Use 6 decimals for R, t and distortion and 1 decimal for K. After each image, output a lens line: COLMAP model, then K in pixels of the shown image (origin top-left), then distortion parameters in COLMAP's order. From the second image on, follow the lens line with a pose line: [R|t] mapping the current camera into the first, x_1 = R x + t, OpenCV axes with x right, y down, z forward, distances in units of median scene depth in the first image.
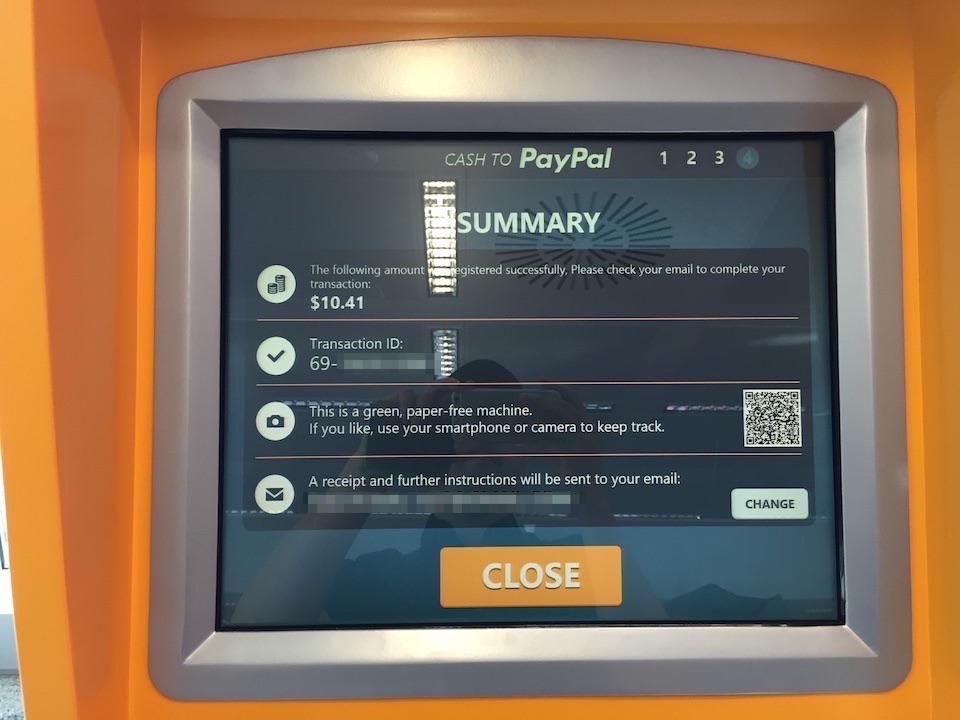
lens RADIAL K [[802.7, 0, 476.2], [0, 802.7, 358.5], [0, 0, 1]] dist [-0.003313, -0.025101]
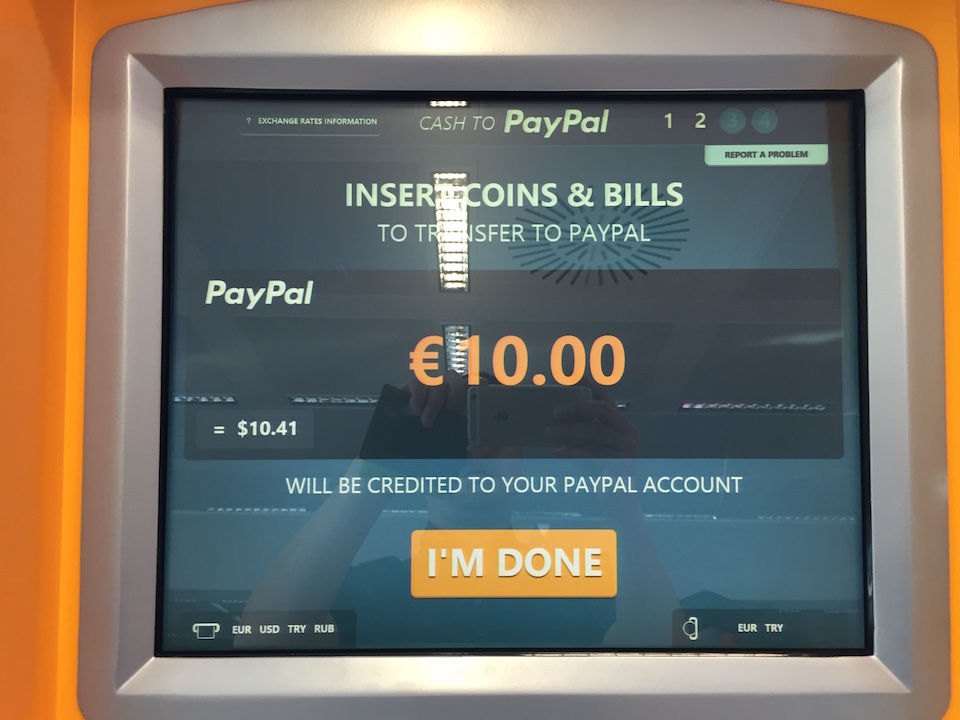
lens RADIAL K [[802.7, 0, 480.9], [0, 802.7, 364.3], [0, 0, 1]] dist [-0.003313, -0.025101]
pose [[0.999873, 0.002846, -0.015665, 0.043129], [-0.002684, 0.999943, 0.010359, 0.007689], [0.015694, -0.010316, 0.999824, 0.116573]]
